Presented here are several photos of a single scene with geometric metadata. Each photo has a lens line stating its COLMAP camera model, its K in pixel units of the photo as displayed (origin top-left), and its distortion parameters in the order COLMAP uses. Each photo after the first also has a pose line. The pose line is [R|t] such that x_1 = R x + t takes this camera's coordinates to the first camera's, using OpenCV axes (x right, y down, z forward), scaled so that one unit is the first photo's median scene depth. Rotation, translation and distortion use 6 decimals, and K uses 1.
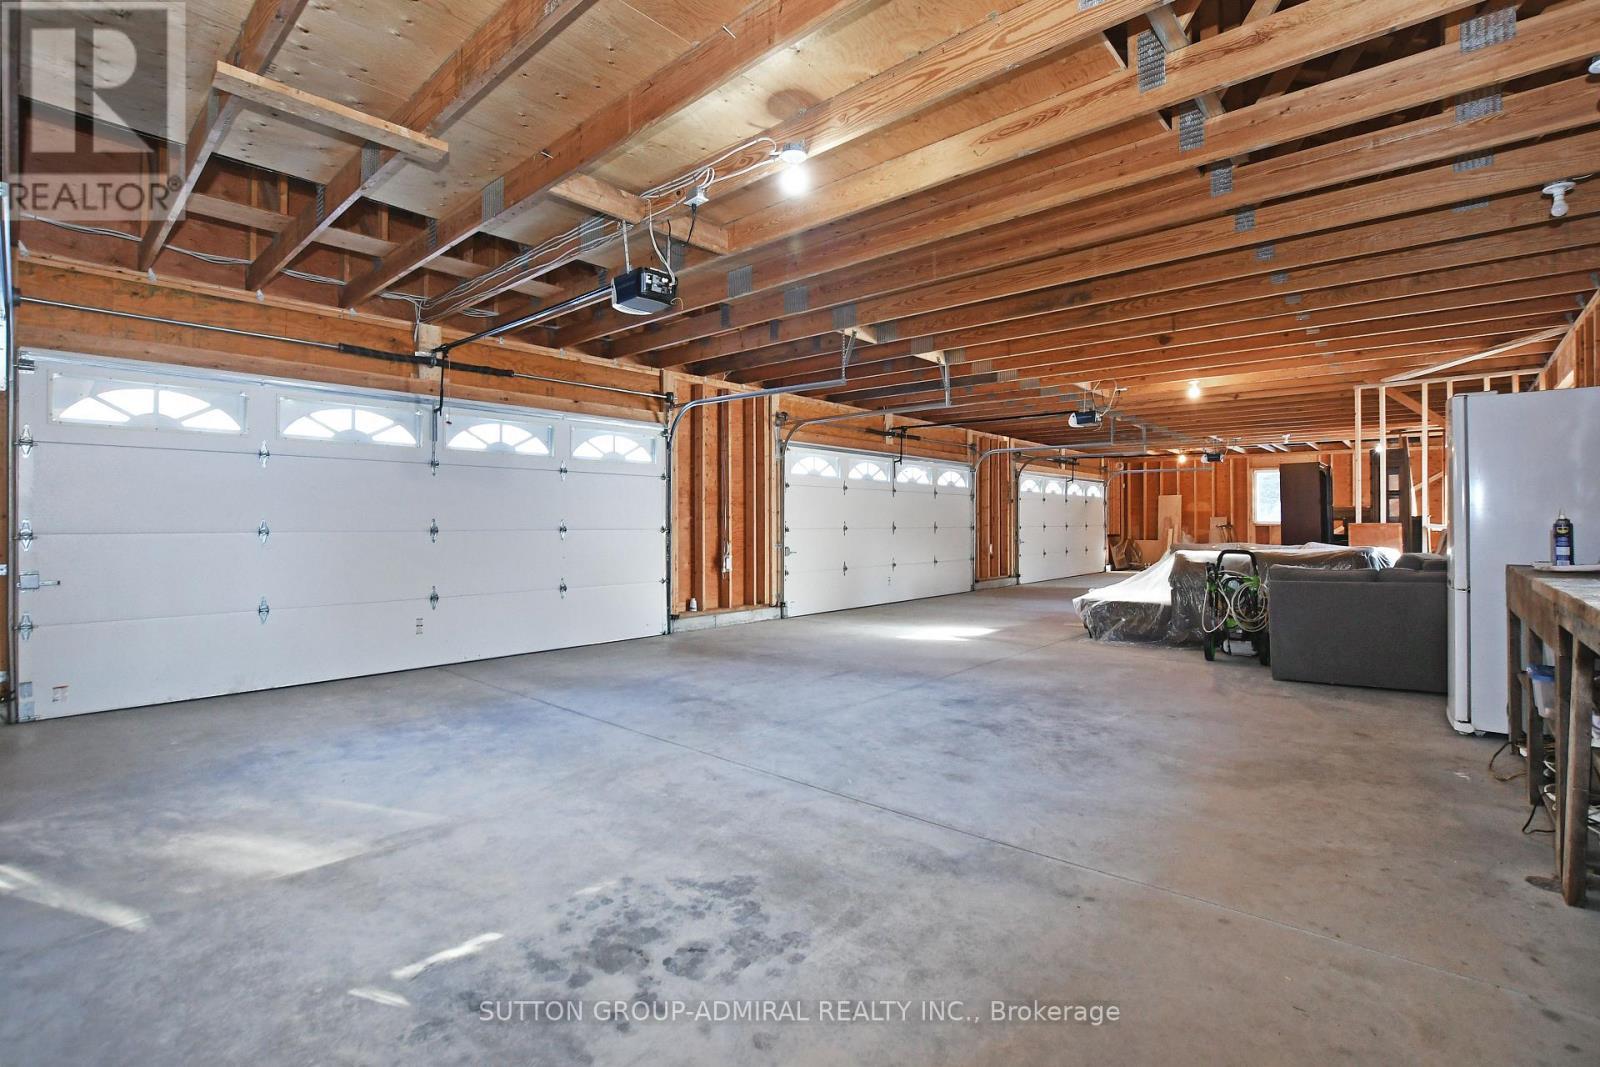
lens RADIAL K [[722.2, 0, 796.0], [0, 722.2, 471.4], [0, 0, 1]] dist [-0.029829, 0.000091]
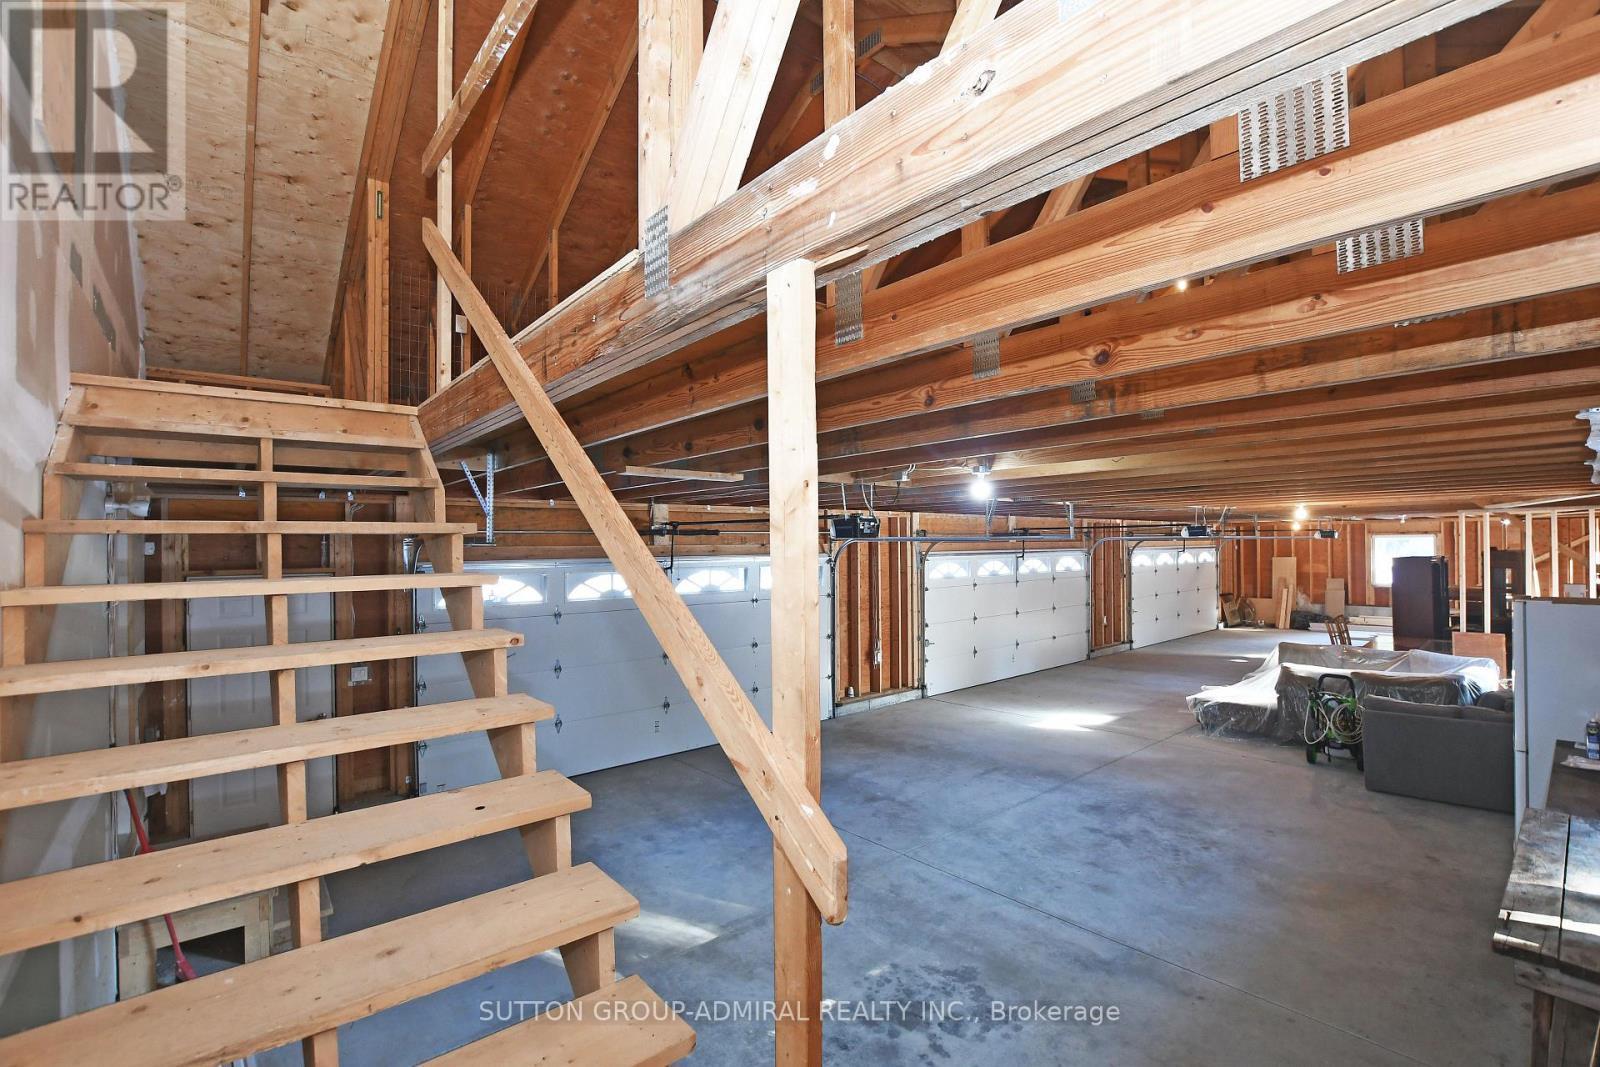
lens RADIAL K [[714.9, 0, 781.0], [0, 714.9, 513.4], [0, 0, 1]] dist [-0.028830, 0.000544]
pose [[0.988596, -0.027313, -0.148095, -0.124473], [0.034289, 0.998409, 0.044758, -0.288277], [0.146637, -0.049326, 0.987960, -0.307079]]
